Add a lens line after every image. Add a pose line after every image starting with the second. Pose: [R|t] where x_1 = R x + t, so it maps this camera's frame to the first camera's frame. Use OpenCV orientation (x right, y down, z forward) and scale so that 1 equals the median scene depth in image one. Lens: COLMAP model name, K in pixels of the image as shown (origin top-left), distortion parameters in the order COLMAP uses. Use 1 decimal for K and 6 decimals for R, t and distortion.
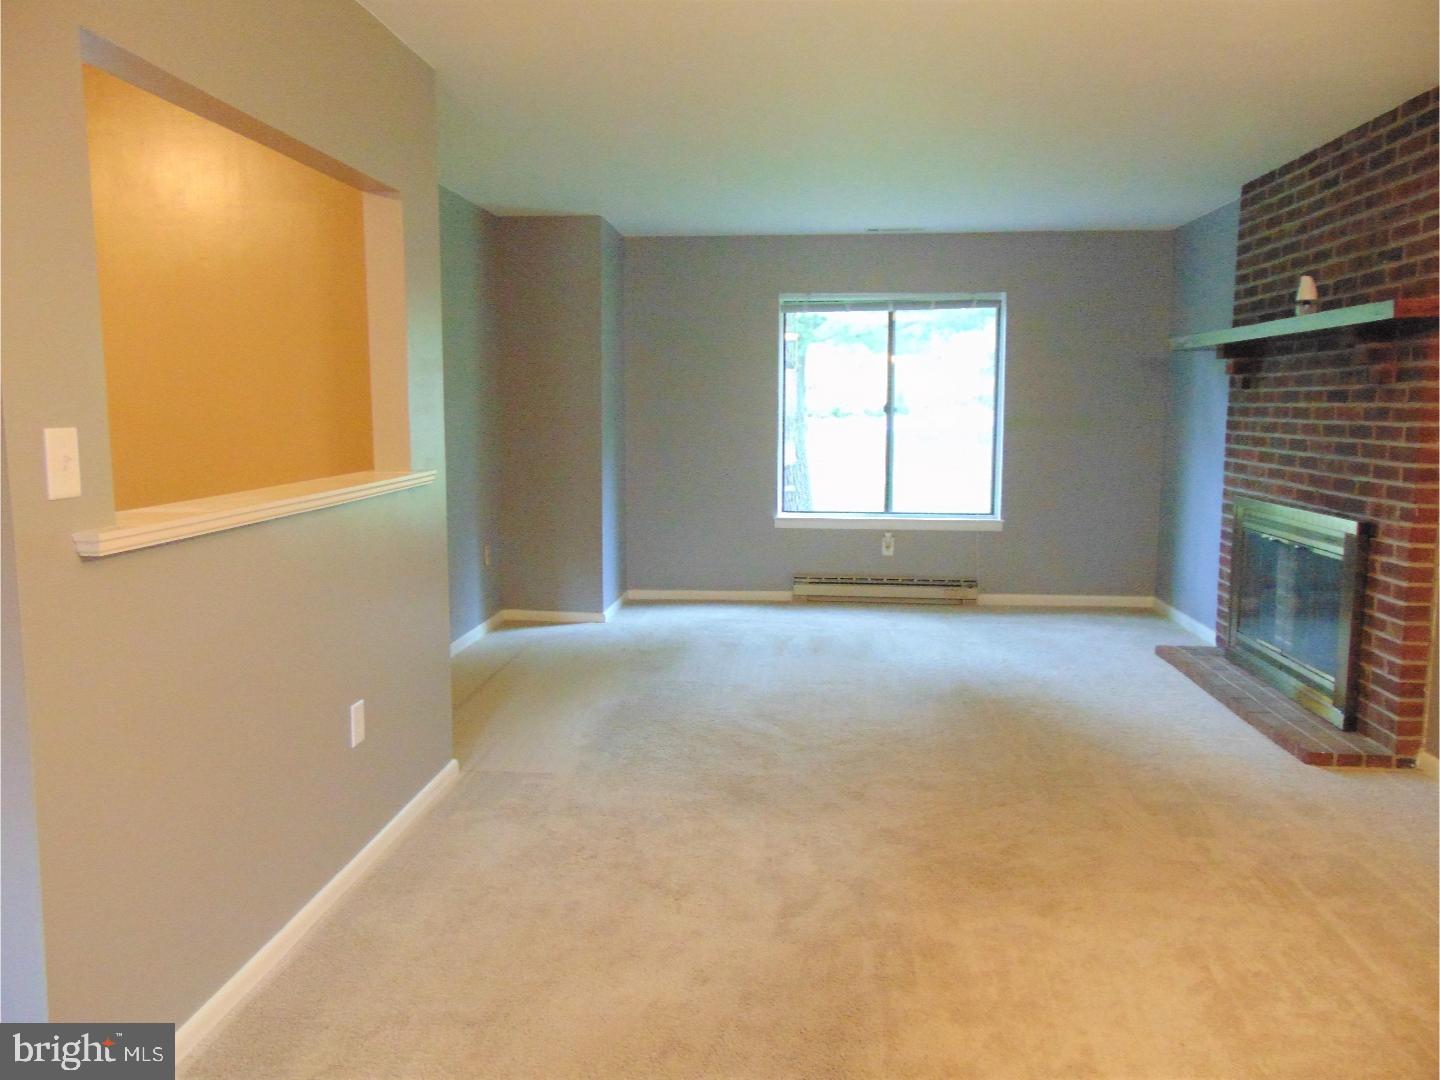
lens RADIAL K [[1083.4, 0, 725.2], [0, 1083.4, 540.8], [0, 0, 1]] dist [-0.030036, 0.071506]
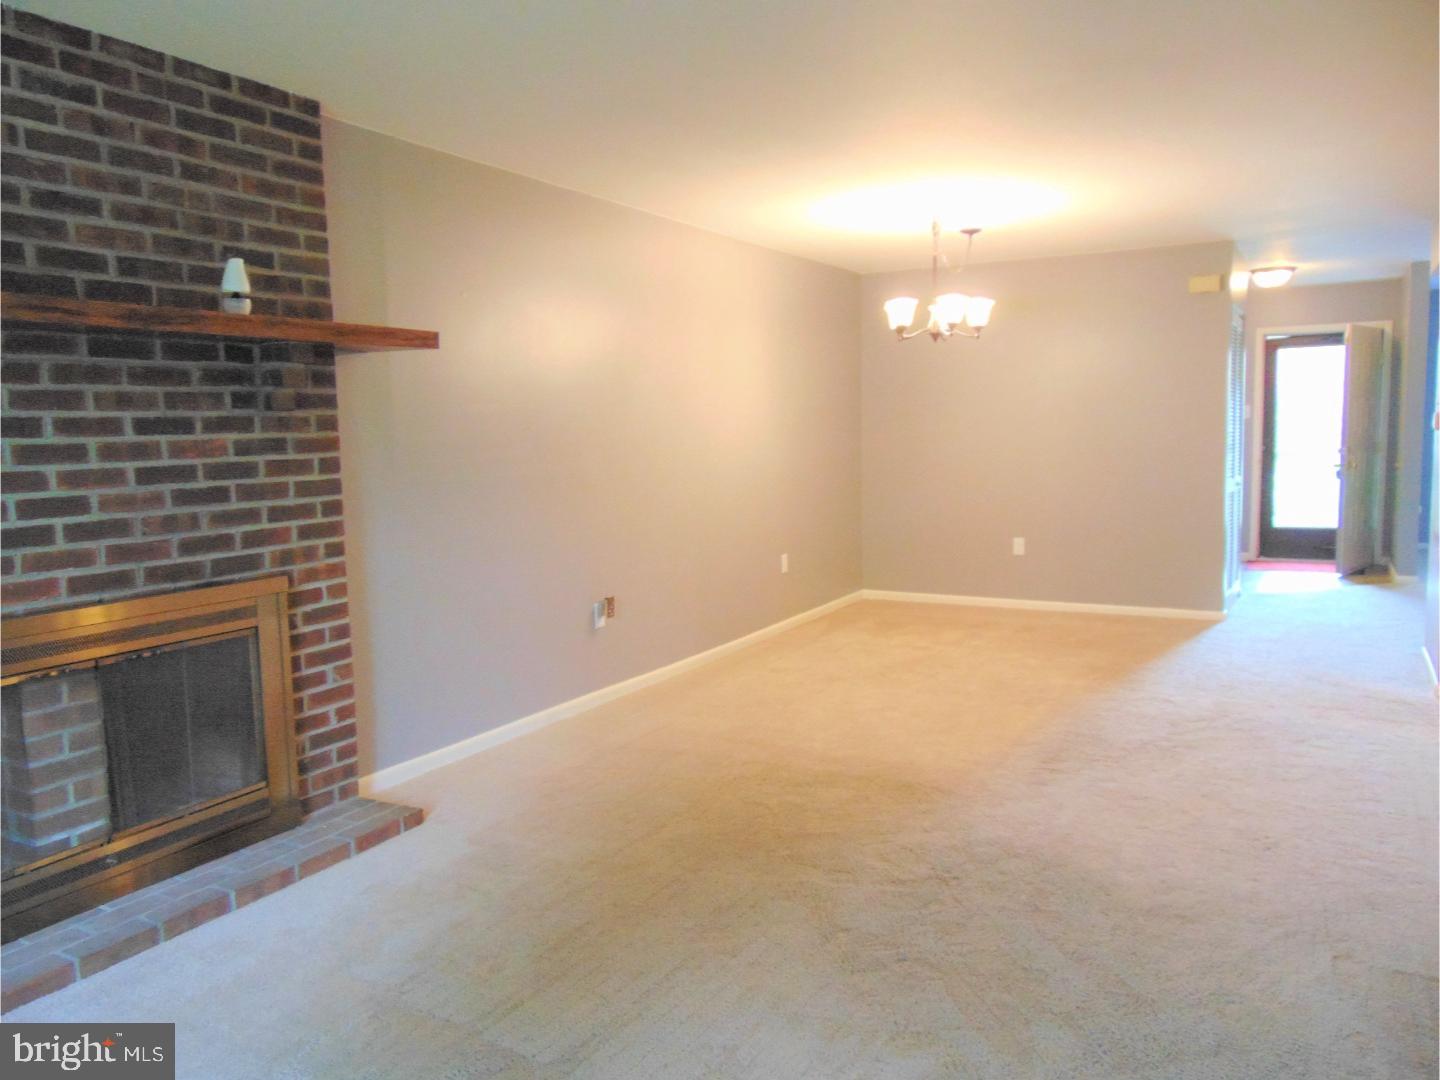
lens RADIAL K [[1083.4, 0, 725.2], [0, 1083.4, 540.8], [0, 0, 1]] dist [-0.030036, 0.071506]
pose [[-0.909049, -0.027020, 0.415812, -0.066554], [0.072942, 0.972169, 0.222638, -0.199062], [-0.410255, 0.232719, -0.881778, 1.551446]]
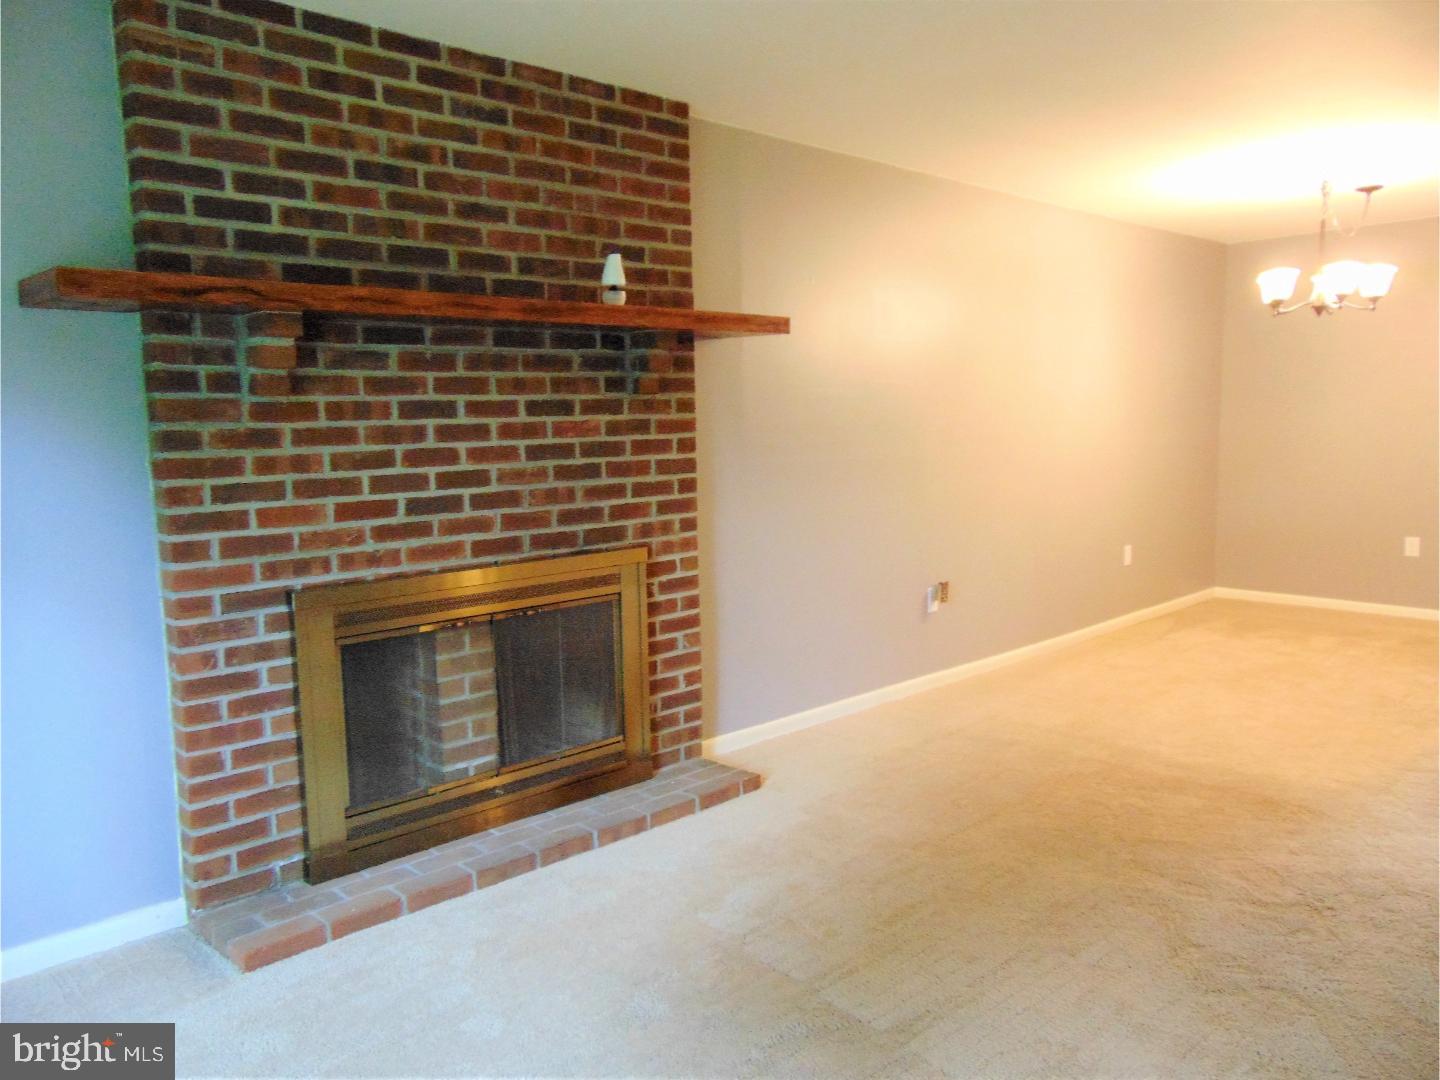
lens RADIAL K [[1083.4, 0, 725.2], [0, 1083.4, 540.8], [0, 0, 1]] dist [-0.030036, 0.071506]
pose [[-0.747791, -0.062508, 0.660985, -0.057585], [0.103989, 0.972244, 0.209588, -0.199250], [-0.655740, 0.225463, -0.720535, 1.566646]]
